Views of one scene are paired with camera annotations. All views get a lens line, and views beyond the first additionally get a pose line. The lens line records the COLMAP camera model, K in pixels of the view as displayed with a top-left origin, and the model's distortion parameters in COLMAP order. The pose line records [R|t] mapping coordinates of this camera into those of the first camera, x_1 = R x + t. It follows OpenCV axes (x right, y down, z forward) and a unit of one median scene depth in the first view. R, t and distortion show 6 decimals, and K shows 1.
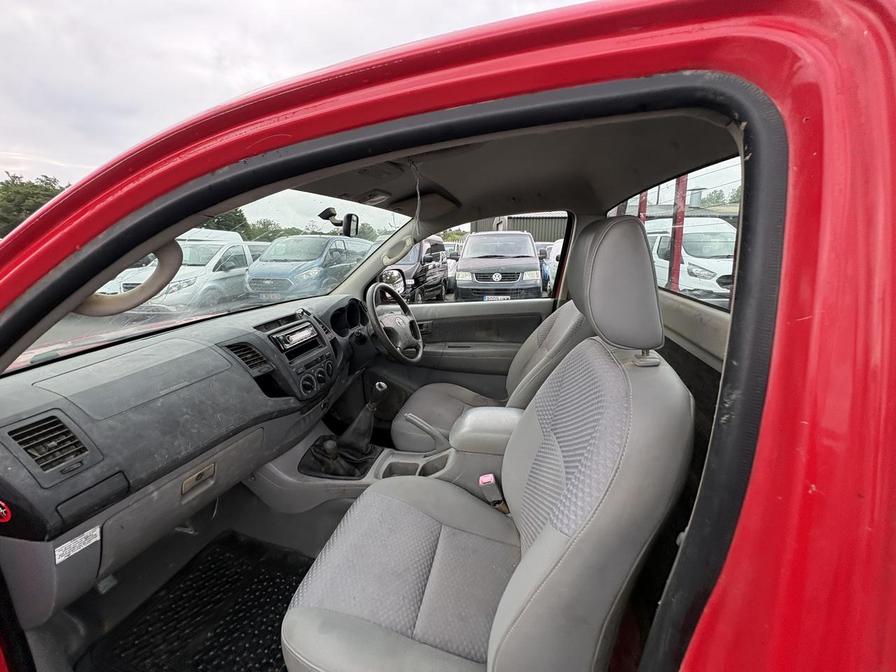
lens RADIAL K [[357.5, 0, 448.5], [0, 357.5, 336.9], [0, 0, 1]] dist [0.000005, 0.000017]
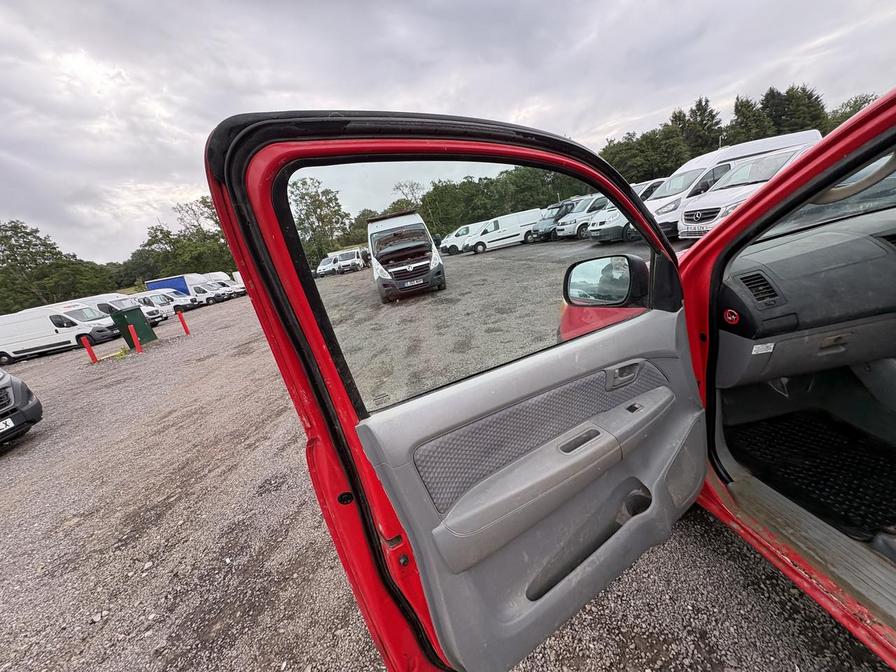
lens RADIAL K [[356.9, 0, 448.0], [0, 356.9, 336.0], [0, 0, 1]] dist [0.000420, -0.000036]
pose [[0.298248, 0.202688, -0.932720, 0.055662], [-0.018889, 0.978255, 0.206543, 0.105403], [0.954301, -0.043983, 0.295591, -0.521063]]
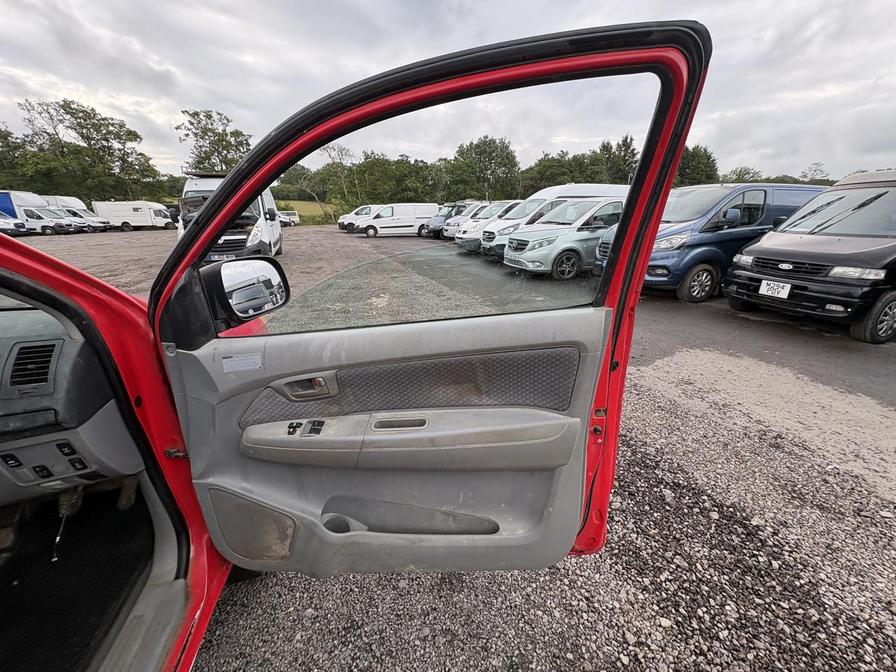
lens RADIAL K [[357.1, 0, 449.1], [0, 357.1, 334.1], [0, 0, 1]] dist [0.000649, -0.000202]
pose [[0.446330, 0.293346, -0.845421, 0.496055], [-0.204354, 0.953192, 0.222855, -0.469066], [0.871223, 0.073298, 0.485385, 1.883134]]
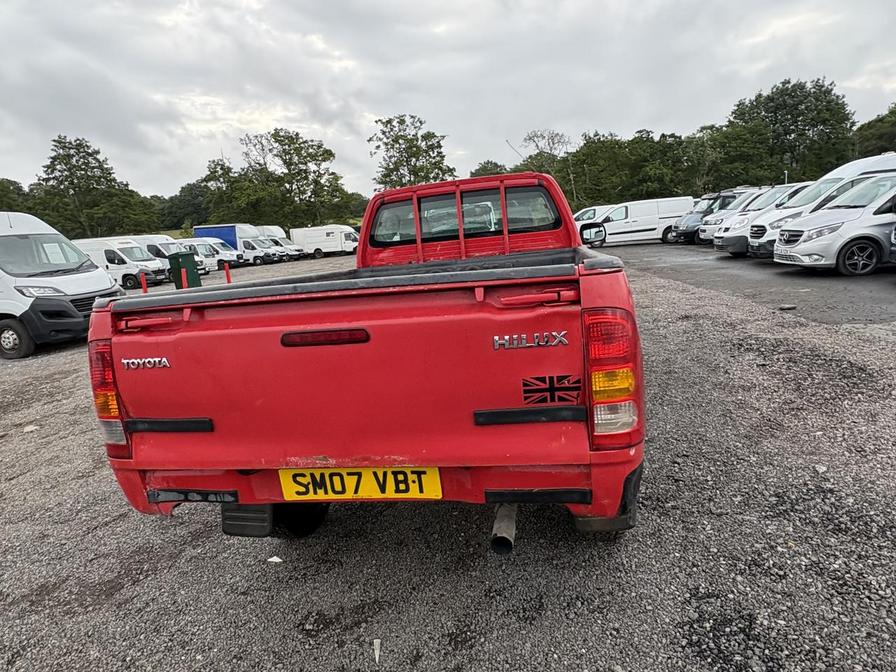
lens RADIAL K [[570.5, 0, 449.4], [0, 570.5, 333.4], [0, 0, 1]] dist [-0.000474, 0.000303]
pose [[0.026346, 0.183123, -0.982737, 3.885017], [-0.151493, 0.972455, 0.177146, -0.128995], [0.988107, 0.144211, 0.053362, 0.631928]]
